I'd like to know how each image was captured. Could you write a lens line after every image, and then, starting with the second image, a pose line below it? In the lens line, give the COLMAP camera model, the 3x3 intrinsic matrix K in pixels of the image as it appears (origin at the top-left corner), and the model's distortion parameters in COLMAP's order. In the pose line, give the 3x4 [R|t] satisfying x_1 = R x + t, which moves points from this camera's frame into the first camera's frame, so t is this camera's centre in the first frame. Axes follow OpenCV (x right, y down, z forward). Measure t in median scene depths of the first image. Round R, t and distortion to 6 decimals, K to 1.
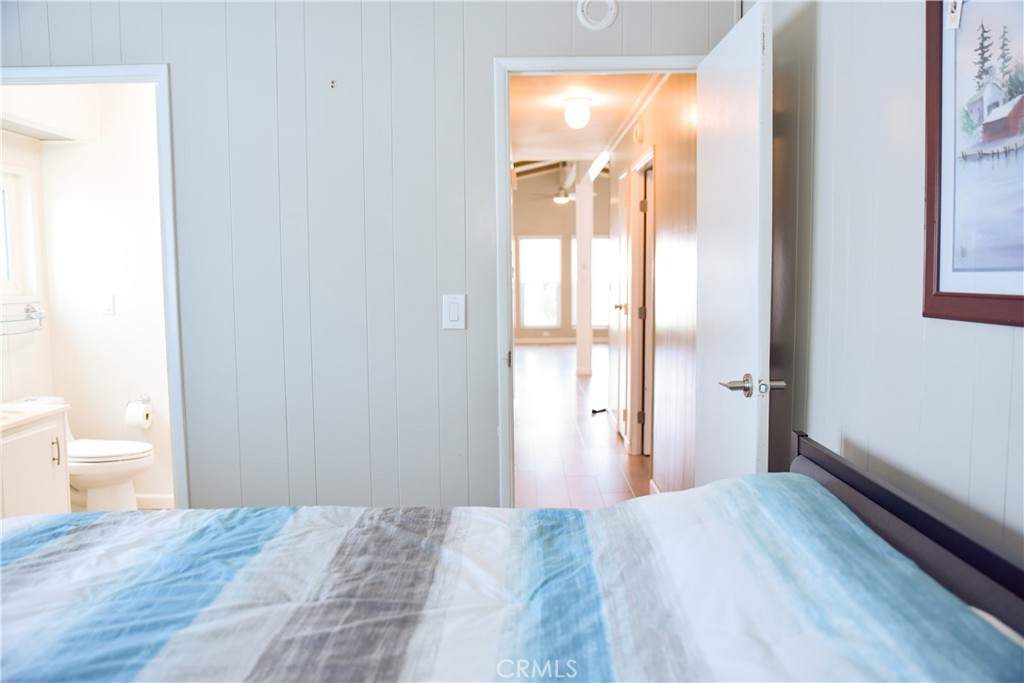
lens RADIAL K [[791.4, 0, 515.3], [0, 791.4, 338.3], [0, 0, 1]] dist [-0.112348, 0.117926]
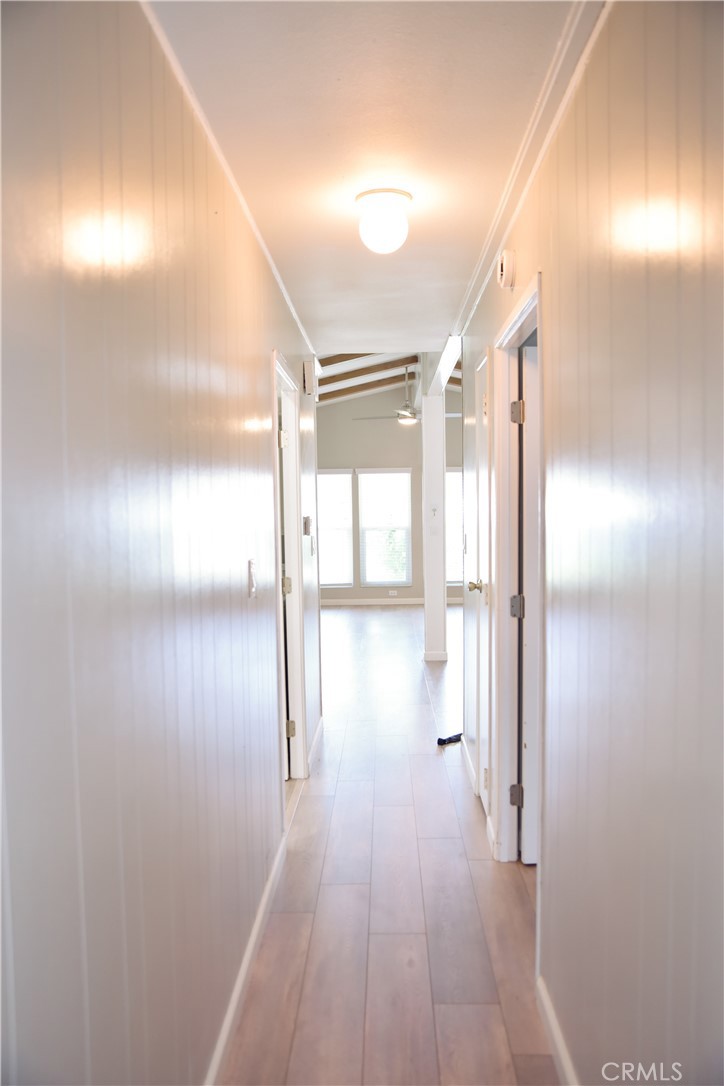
lens RADIAL K [[839.3, 0, 362.0], [0, 839.3, 543.0], [0, 0, 1]] dist [-0.112348, 0.117926]
pose [[0.999786, -0.005446, -0.019945, 0.052827], [0.004622, 0.999143, -0.041130, -0.042911], [0.020152, 0.041029, 0.998955, 0.338234]]
